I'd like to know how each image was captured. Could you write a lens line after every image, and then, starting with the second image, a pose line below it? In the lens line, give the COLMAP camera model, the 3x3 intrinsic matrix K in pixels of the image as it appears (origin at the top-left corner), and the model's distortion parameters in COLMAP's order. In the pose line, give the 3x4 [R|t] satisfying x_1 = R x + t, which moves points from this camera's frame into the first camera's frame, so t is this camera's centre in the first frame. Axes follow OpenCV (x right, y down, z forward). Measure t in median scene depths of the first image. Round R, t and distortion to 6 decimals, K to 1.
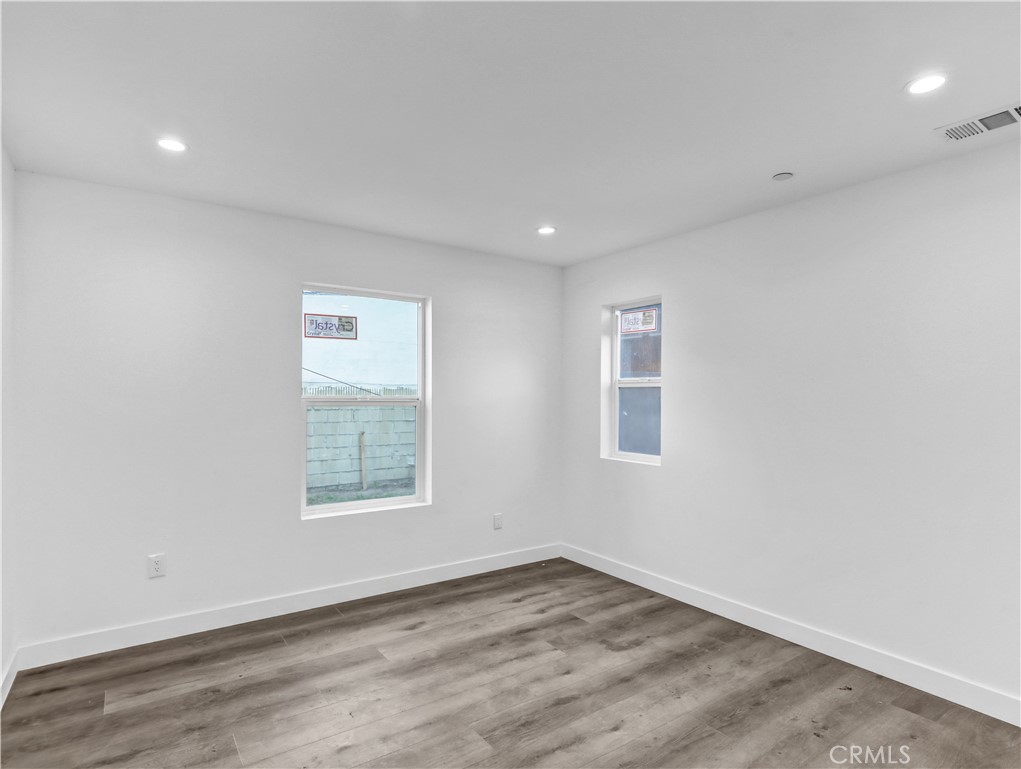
lens RADIAL K [[543.4, 0, 509.8], [0, 543.4, 386.0], [0, 0, 1]] dist [-0.007146, -0.000052]
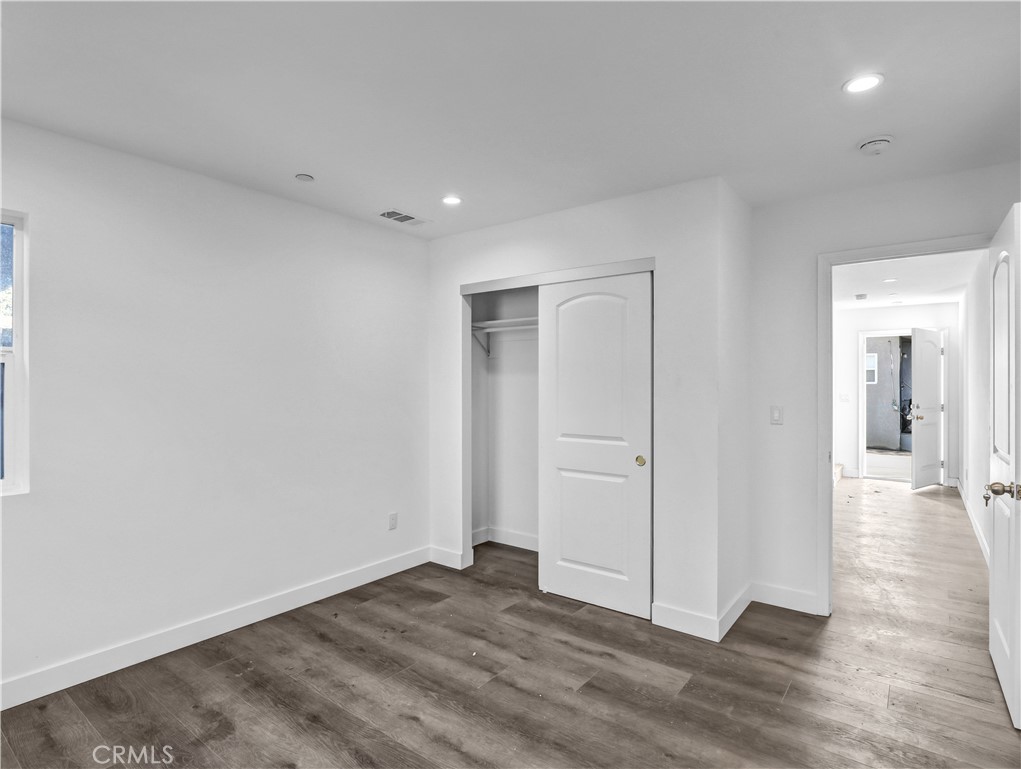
lens RADIAL K [[543.4, 0, 515.3], [0, 543.4, 382.5], [0, 0, 1]] dist [-0.007146, -0.000052]
pose [[-0.274924, -0.008783, 0.961426, -0.589190], [-0.015142, 0.999874, 0.004804, 0.009102], [-0.961347, -0.013237, -0.275022, 0.813939]]
